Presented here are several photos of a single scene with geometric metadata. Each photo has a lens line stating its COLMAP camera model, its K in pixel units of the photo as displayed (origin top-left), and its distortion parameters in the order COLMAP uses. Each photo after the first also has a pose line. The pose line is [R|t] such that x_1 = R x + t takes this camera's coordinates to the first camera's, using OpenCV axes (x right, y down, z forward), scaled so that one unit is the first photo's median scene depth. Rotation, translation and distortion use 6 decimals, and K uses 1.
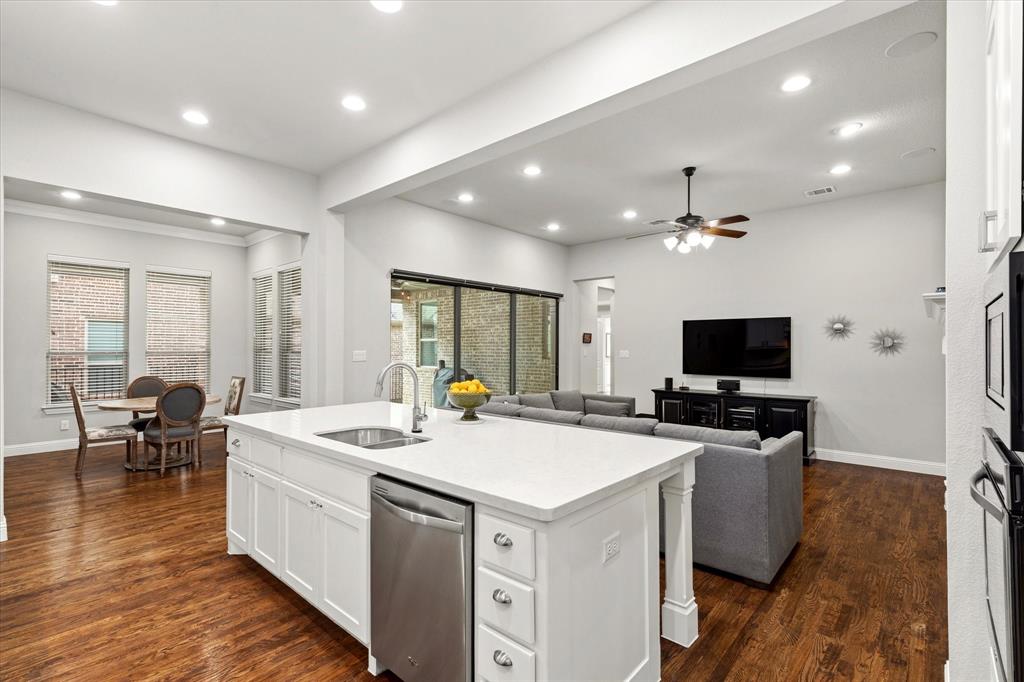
lens RADIAL K [[463.7, 0, 509.4], [0, 463.7, 343.0], [0, 0, 1]] dist [0.011312, -0.000398]
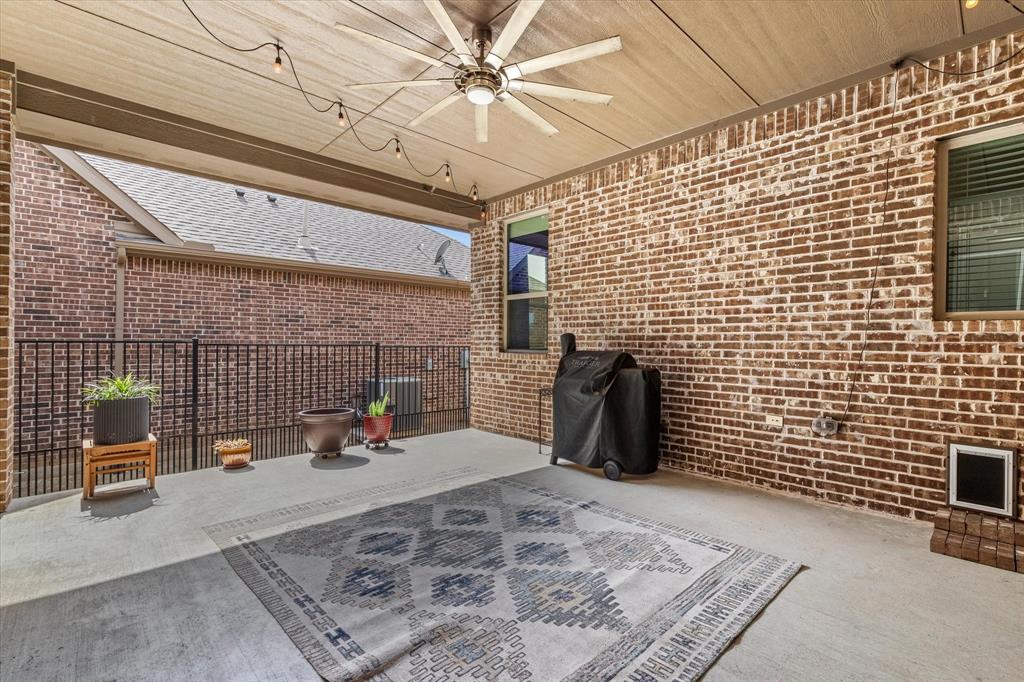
lens RADIAL K [[463.7, 0, 509.4], [0, 463.7, 343.0], [0, 0, 1]] dist [0.011312, -0.000398]
pose [[0.995914, 0.005544, -0.090132, -0.268389], [-0.004425, 0.999911, 0.012614, 0.066494], [0.090194, -0.012164, 0.995850, 0.936982]]
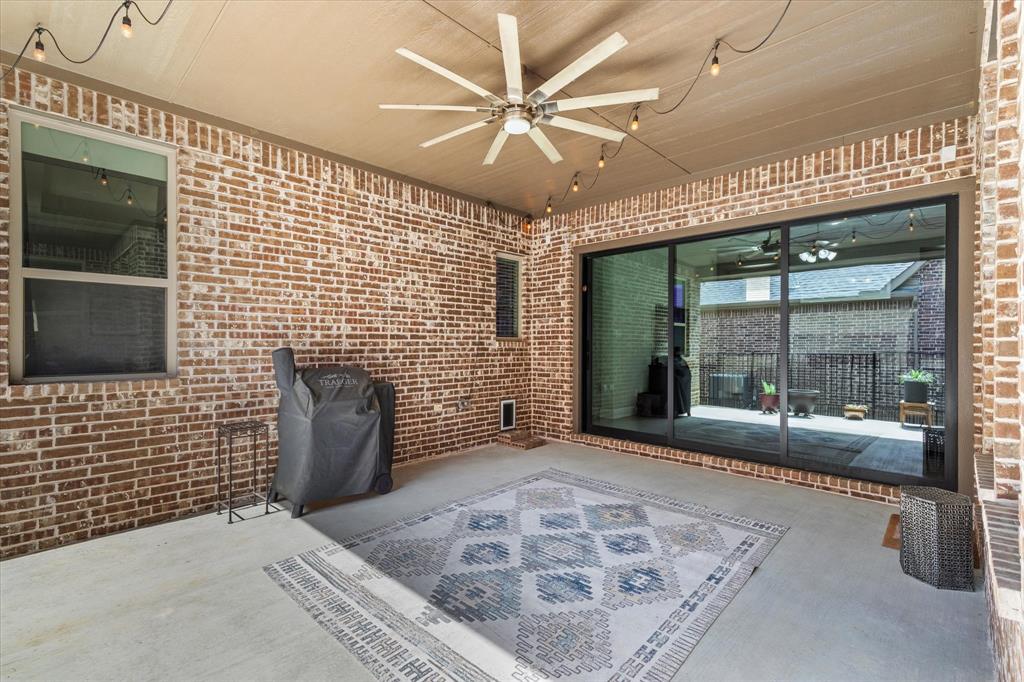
lens RADIAL K [[463.7, 0, 509.4], [0, 463.7, 343.0], [0, 0, 1]] dist [0.011312, -0.000398]
pose [[0.037583, -0.003772, 0.999286, -0.798006], [-0.014537, 0.999885, 0.004321, 0.047873], [-0.999188, -0.014689, 0.037524, 1.368390]]
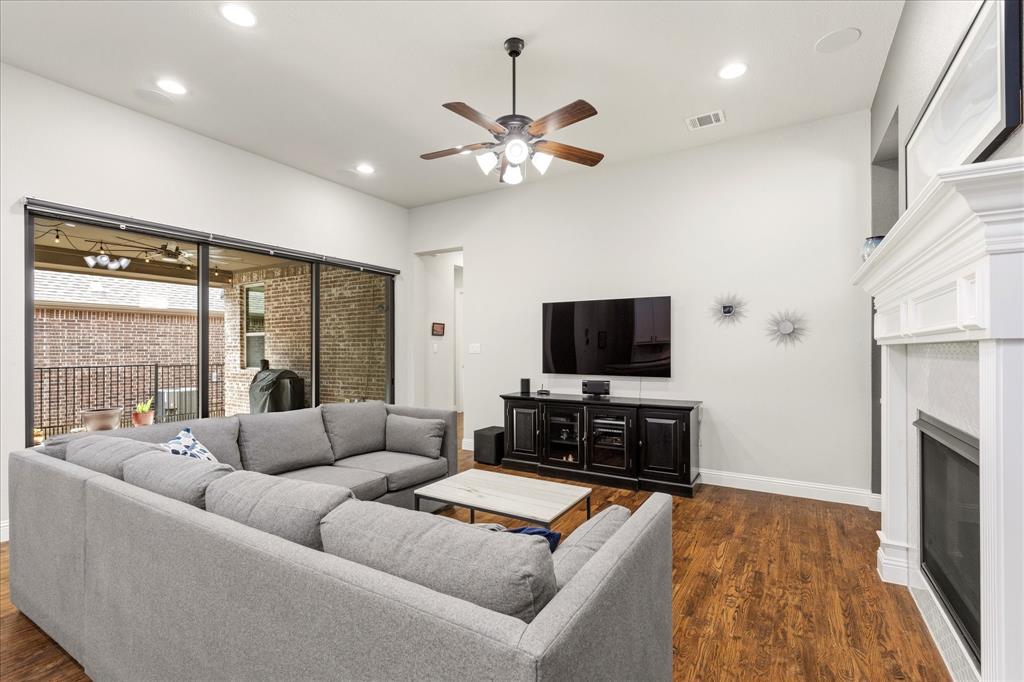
lens RADIAL K [[460.6, 0, 505.6], [0, 460.6, 345.5], [0, 0, 1]] dist [0.012334, -0.000019]
pose [[0.984224, -0.005039, 0.176857, 0.189341], [0.004070, 0.999975, 0.005840, 0.016959], [-0.176882, -0.005028, 0.984219, 0.282924]]
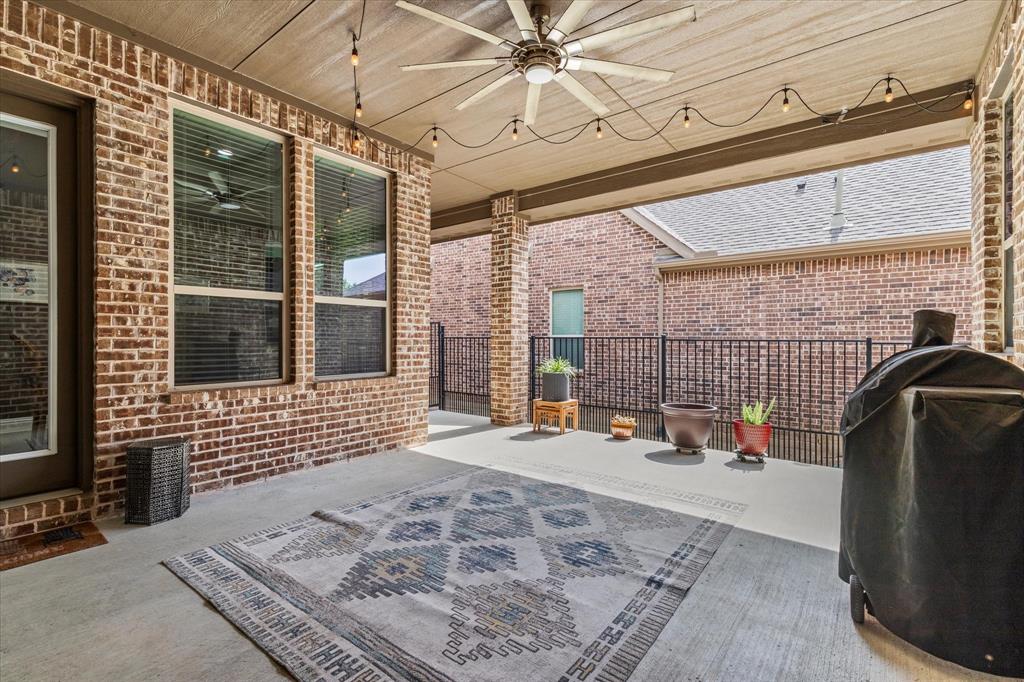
lens RADIAL K [[461.6, 0, 512.0], [0, 461.6, 341.0], [0, 0, 1]] dist [0.010178, -0.000194]
pose [[0.067797, 0.002569, -0.997696, 0.084987], [0.008466, 0.999959, 0.003150, 0.078931], [0.997663, -0.008660, 0.067772, 1.324633]]
